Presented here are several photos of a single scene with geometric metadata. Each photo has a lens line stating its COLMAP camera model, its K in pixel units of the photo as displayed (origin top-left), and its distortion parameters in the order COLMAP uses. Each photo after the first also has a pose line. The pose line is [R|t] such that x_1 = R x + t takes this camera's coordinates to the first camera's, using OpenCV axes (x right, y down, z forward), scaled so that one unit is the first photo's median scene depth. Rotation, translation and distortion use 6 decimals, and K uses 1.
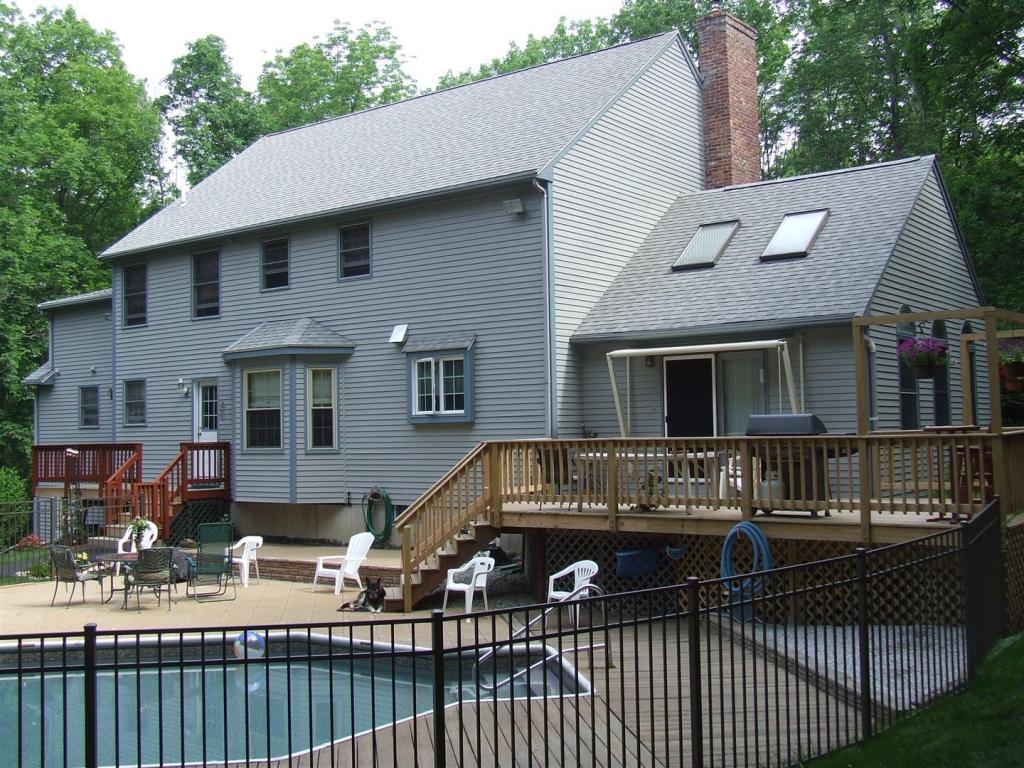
lens RADIAL K [[1125.3, 0, 512.0], [0, 1125.3, 384.0], [0, 0, 1]] dist [-0.057498, 0.014745]
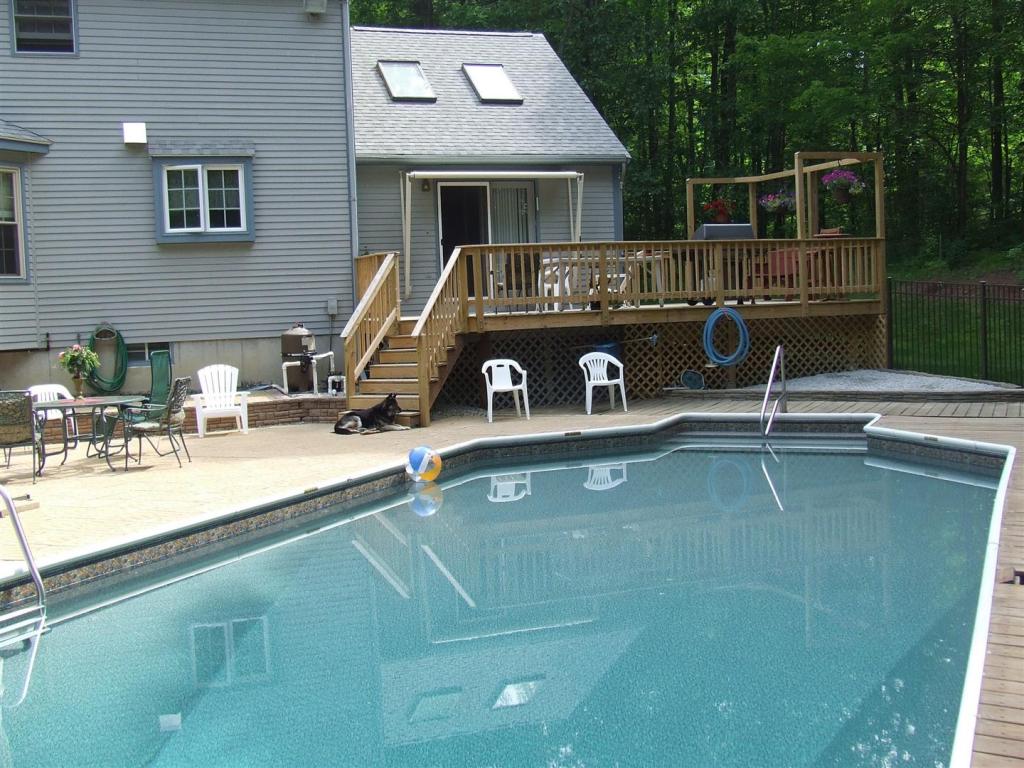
lens RADIAL K [[1125.3, 0, 512.0], [0, 1125.3, 384.0], [0, 0, 1]] dist [-0.057498, 0.014745]
pose [[0.551269, -0.067274, 0.831611, -0.645371], [-0.006660, 0.996357, 0.085016, 0.067278], [-0.834301, -0.052406, 0.548813, 0.324492]]
